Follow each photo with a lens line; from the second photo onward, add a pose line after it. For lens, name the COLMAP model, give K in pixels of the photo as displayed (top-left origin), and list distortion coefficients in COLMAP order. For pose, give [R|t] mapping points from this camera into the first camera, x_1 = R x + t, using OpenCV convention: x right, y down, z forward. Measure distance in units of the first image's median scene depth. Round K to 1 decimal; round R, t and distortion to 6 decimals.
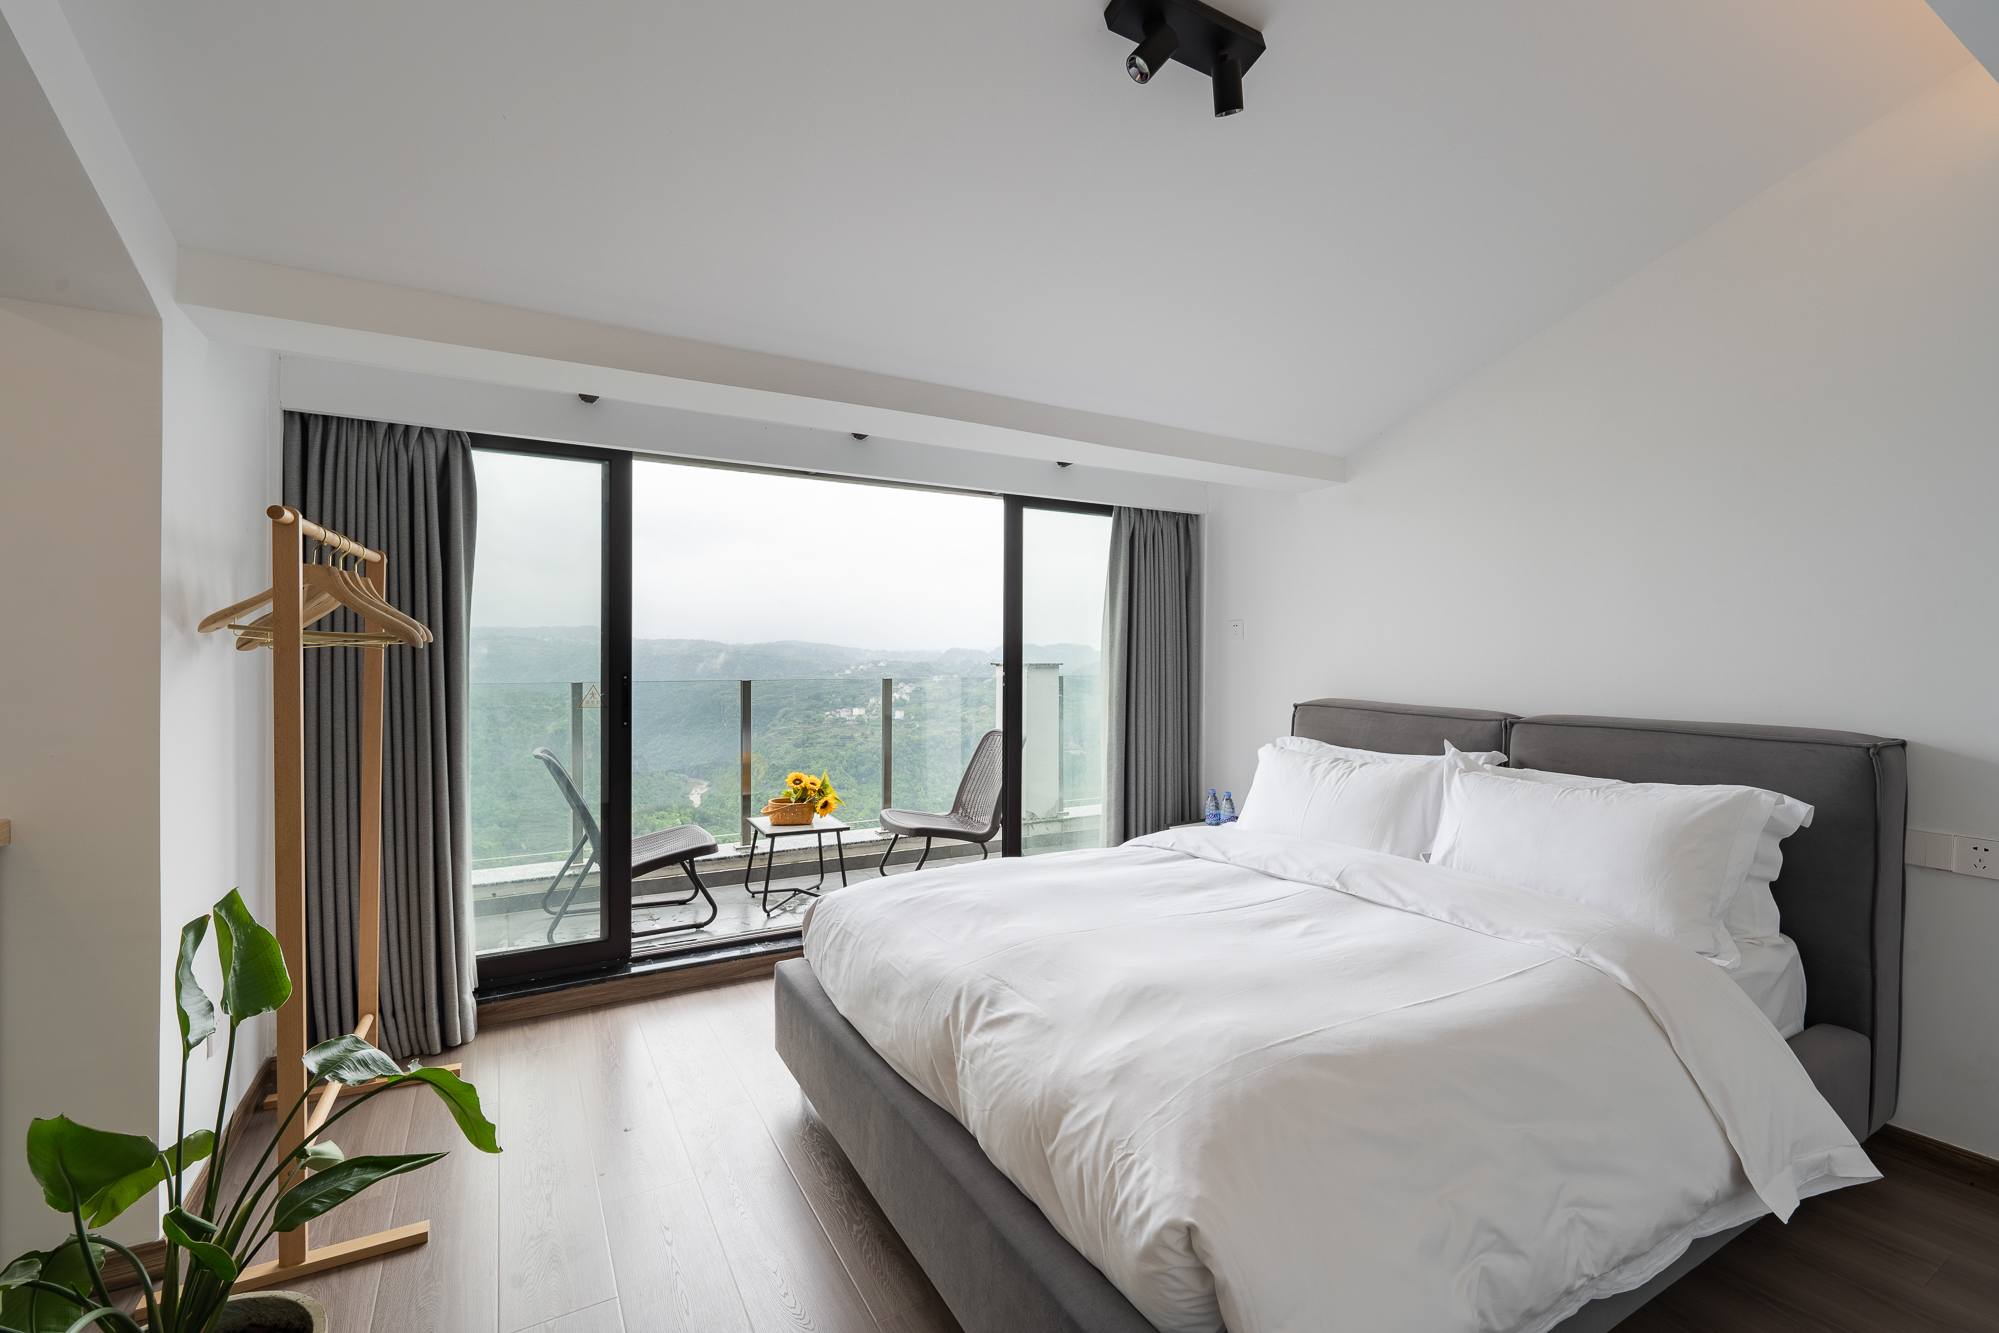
lens RADIAL K [[861.3, 0, 997.6], [0, 861.3, 663.4], [0, 0, 1]] dist [-0.002425, 0.000345]
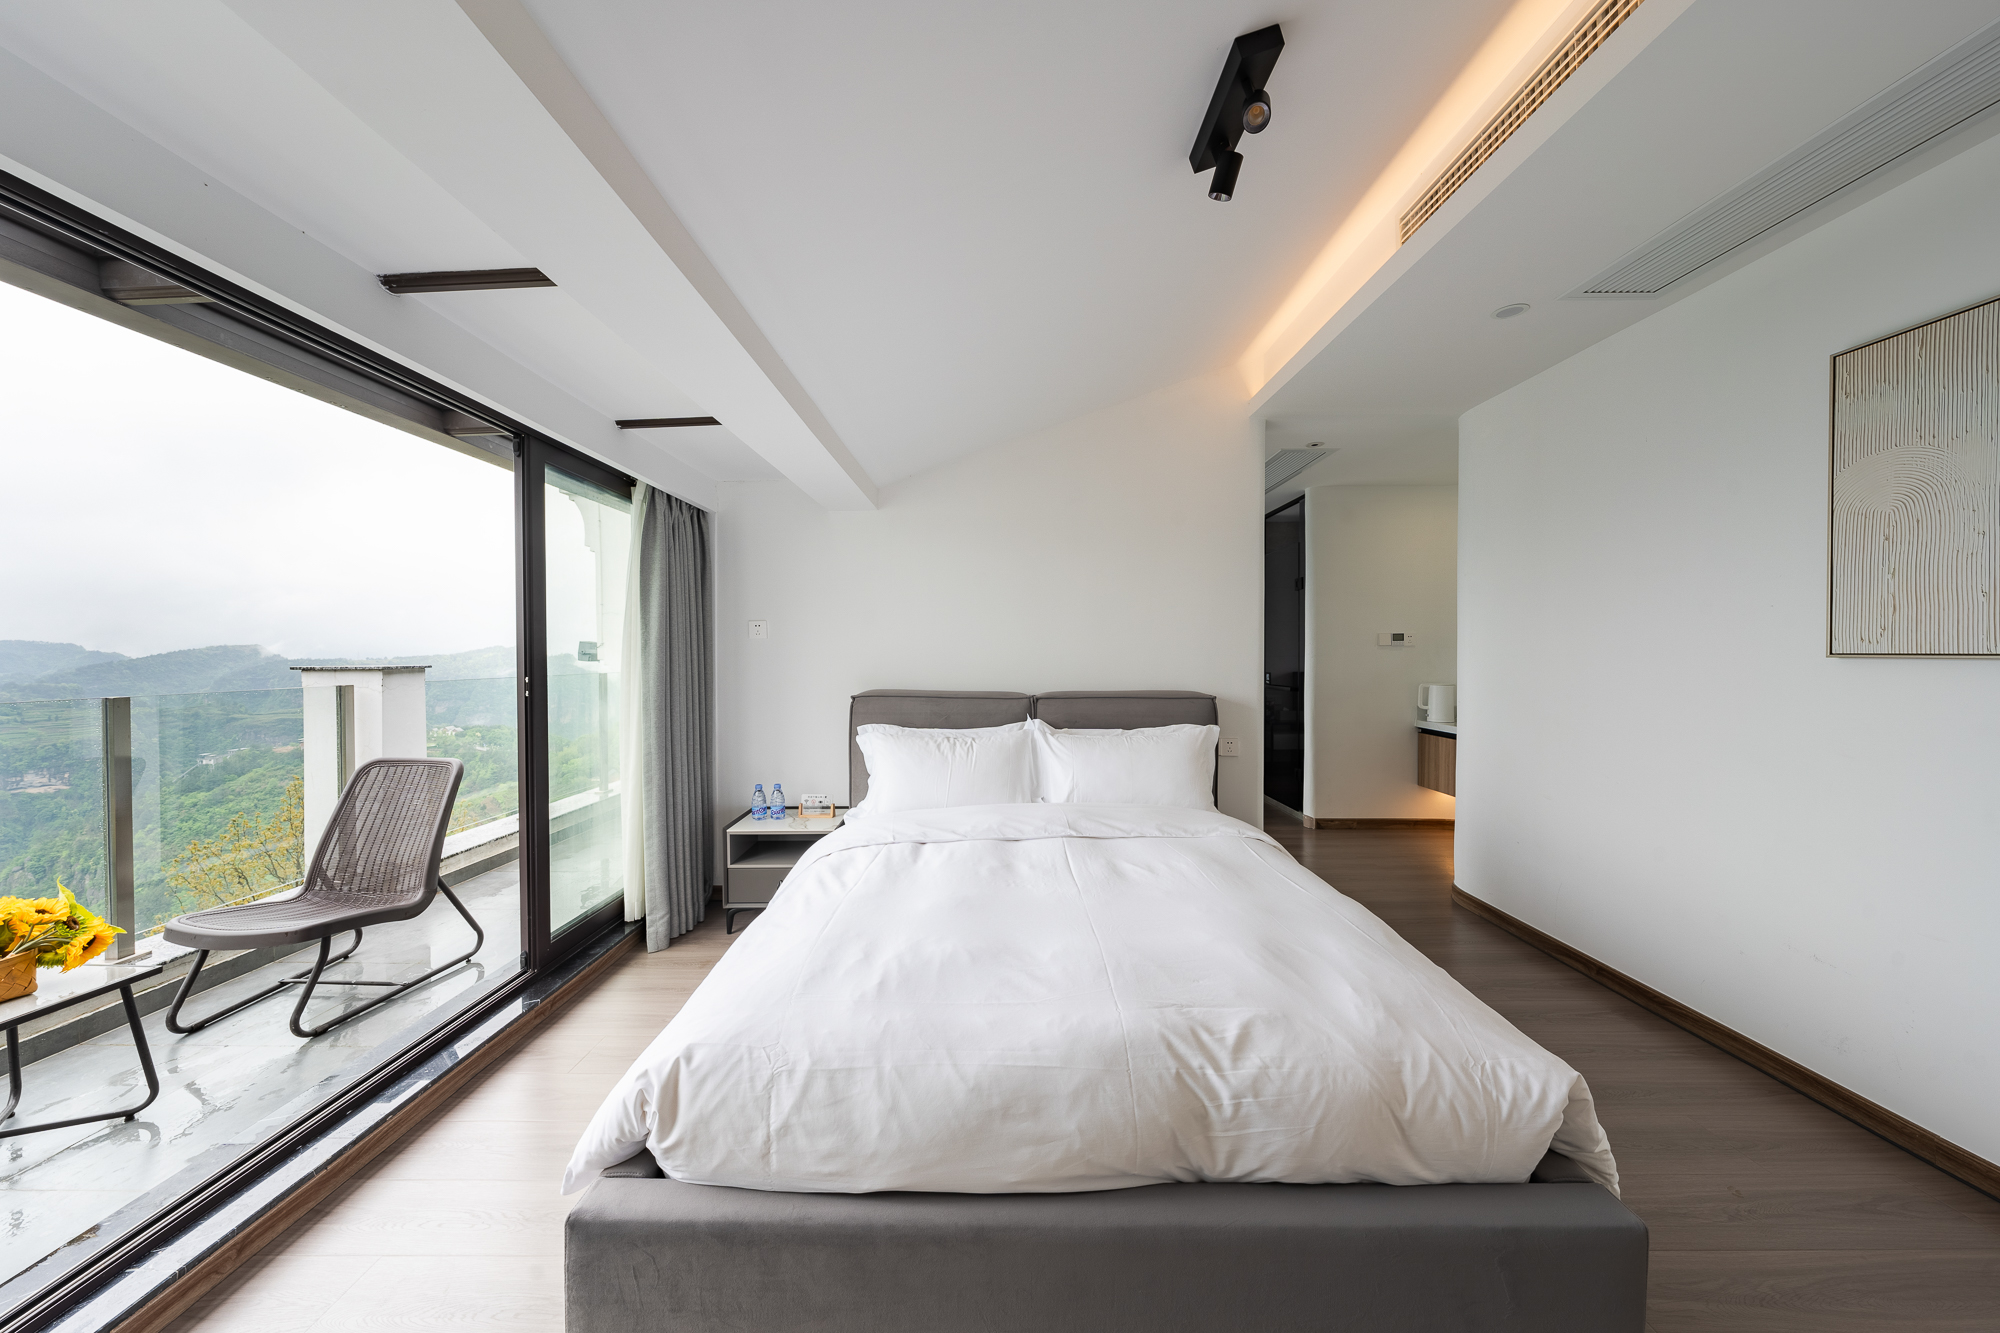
lens RADIAL K [[683.6, 0, 1006.2], [0, 683.6, 667.1], [0, 0, 1]] dist [-0.002689, -0.000128]
pose [[0.495607, -0.023377, 0.868233, -0.479579], [0.014413, 0.999721, 0.018690, -0.007223], [-0.868428, 0.003251, 0.495805, 0.532086]]
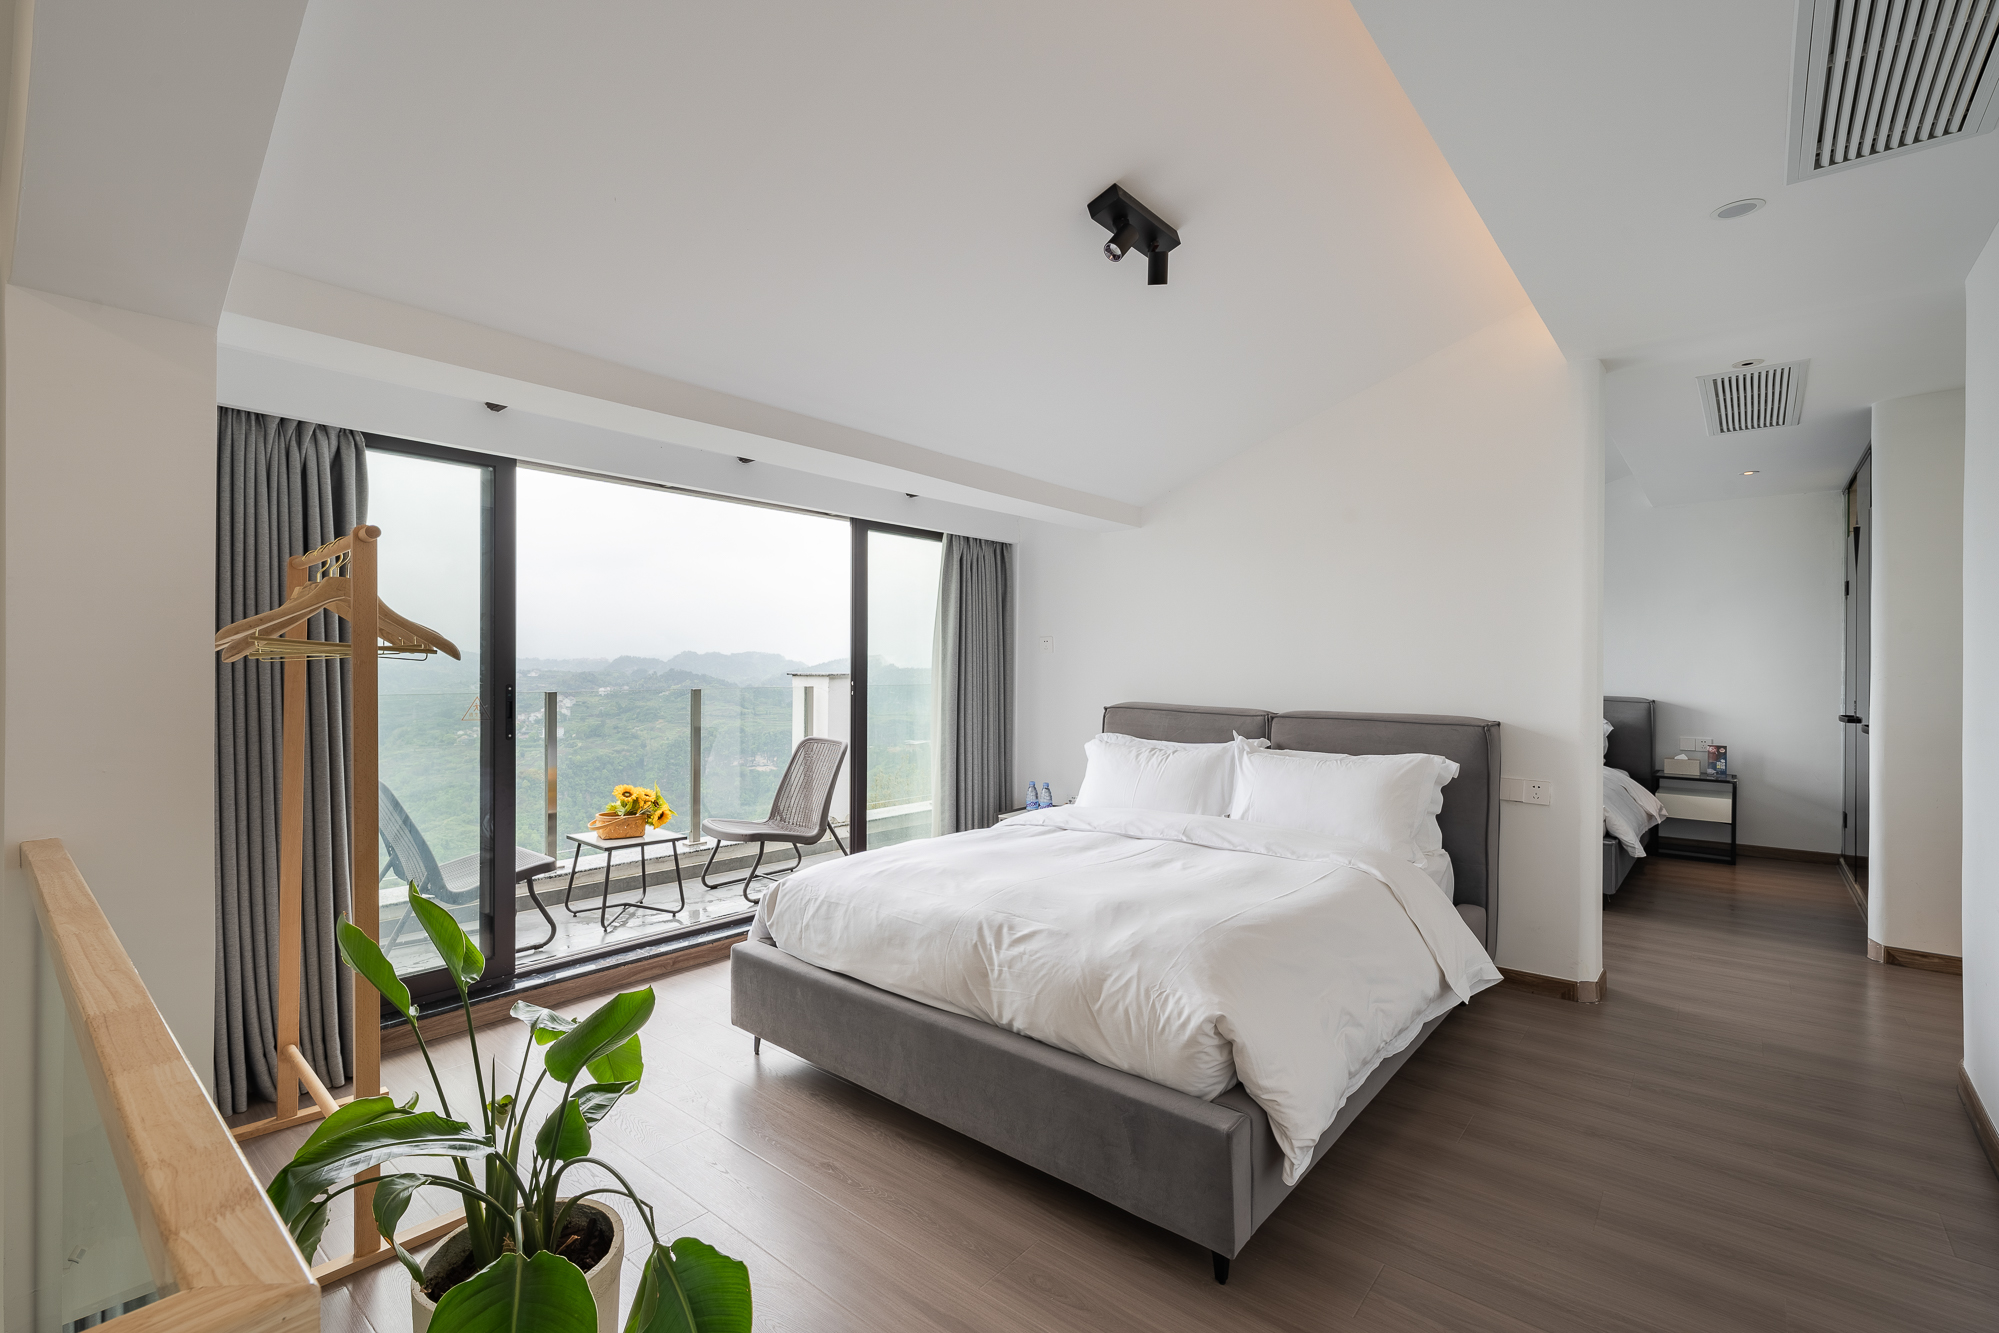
lens RADIAL K [[894.7, 0, 1011.4], [0, 894.7, 672.2], [0, 0, 1]] dist [0.002373, -0.001349]
pose [[0.935257, -0.000738, 0.353969, -0.322879], [0.001133, 0.999999, -0.000910, -0.001116], [-0.353968, 0.001252, 0.935257, -0.196246]]
